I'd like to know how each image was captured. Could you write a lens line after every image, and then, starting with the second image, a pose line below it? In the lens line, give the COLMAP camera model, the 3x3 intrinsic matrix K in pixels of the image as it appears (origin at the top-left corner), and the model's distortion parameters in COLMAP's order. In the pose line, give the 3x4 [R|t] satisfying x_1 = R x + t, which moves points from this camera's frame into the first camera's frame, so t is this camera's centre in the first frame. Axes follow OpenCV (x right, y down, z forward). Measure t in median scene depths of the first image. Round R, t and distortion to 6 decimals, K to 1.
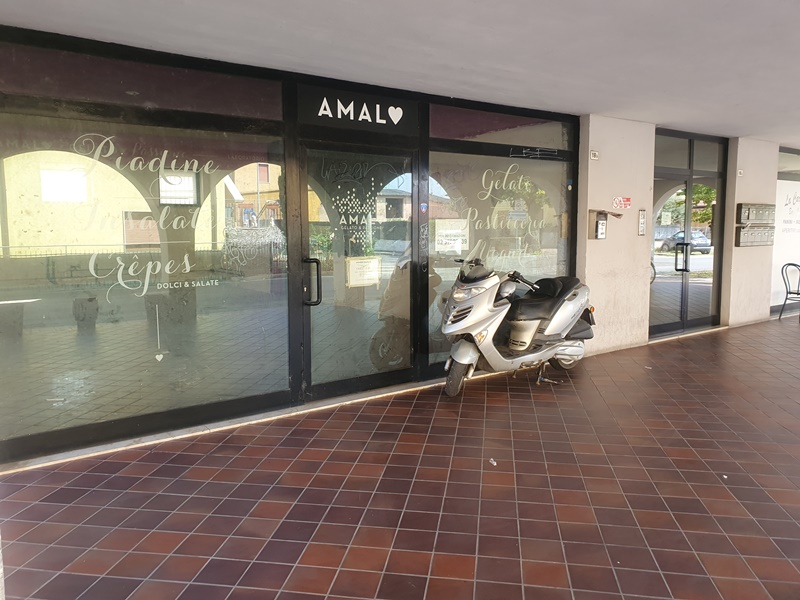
lens RADIAL K [[621.0, 0, 403.9], [0, 621.0, 295.4], [0, 0, 1]] dist [0.025900, -0.008337]
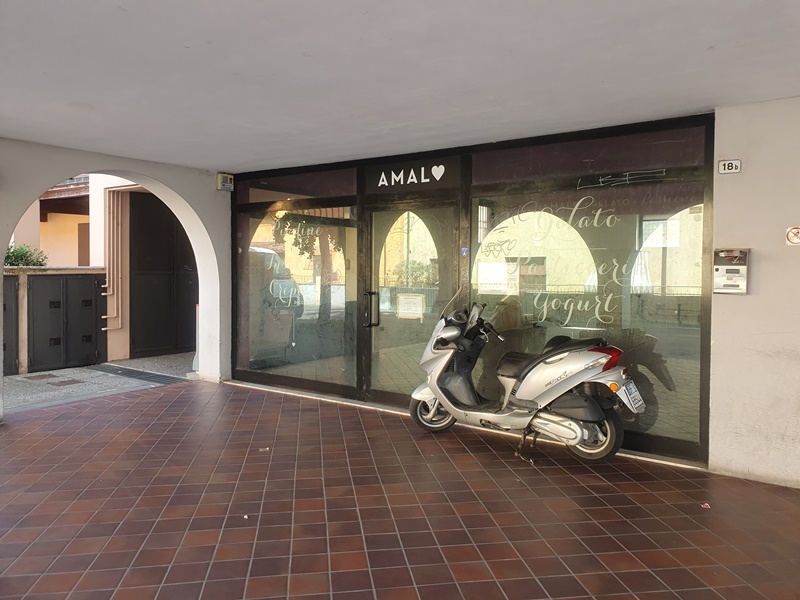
lens RADIAL K [[621.0, 0, 407.2], [0, 621.0, 281.8], [0, 0, 1]] dist [0.025900, -0.008337]
pose [[0.289260, 0.028974, -0.956812, 1.006173], [-0.115086, 0.993344, -0.004713, -0.073949], [0.950307, 0.111479, 0.290669, 0.598957]]
